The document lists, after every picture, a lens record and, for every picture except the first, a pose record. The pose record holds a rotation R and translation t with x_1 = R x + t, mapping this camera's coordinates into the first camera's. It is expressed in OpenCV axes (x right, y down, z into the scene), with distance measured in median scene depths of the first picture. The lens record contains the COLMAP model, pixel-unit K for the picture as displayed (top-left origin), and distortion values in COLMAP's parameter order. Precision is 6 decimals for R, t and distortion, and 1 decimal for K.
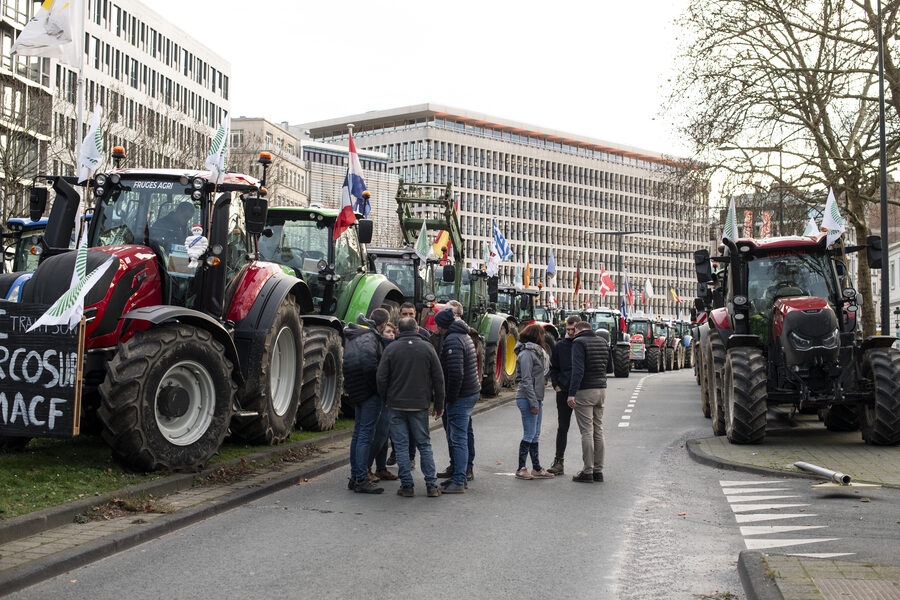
lens RADIAL K [[1396.4, 0, 450.0], [0, 1396.4, 300.0], [0, 0, 1]] dist [-0.099058, 0.013293]
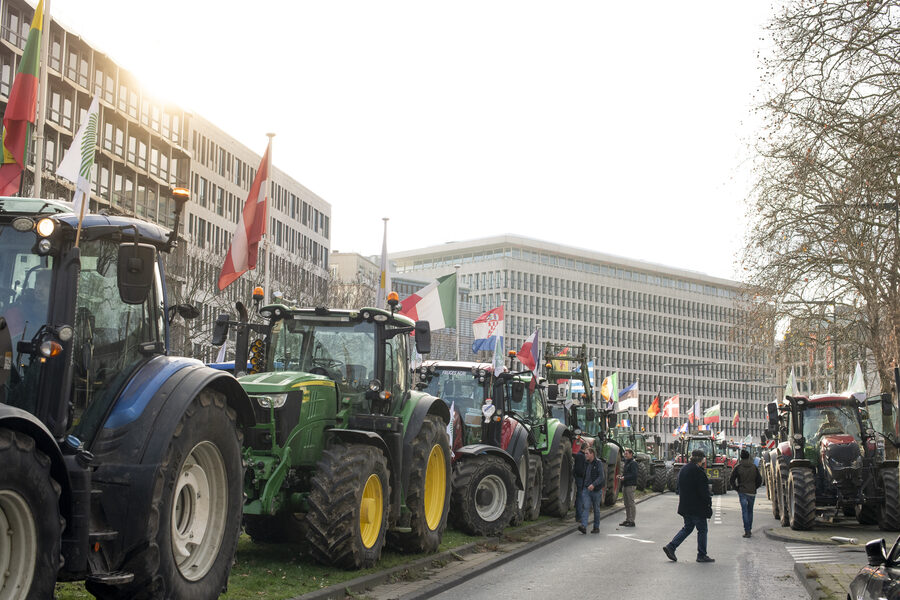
lens RADIAL K [[1396.4, 0, 450.0], [0, 1396.4, 300.0], [0, 0, 1]] dist [-0.099058, 0.013293]
pose [[0.998983, -0.001489, -0.045056, -0.112268], [-0.002366, 0.996345, -0.085384, -0.019910], [0.045019, 0.085403, 0.995329, -0.588293]]
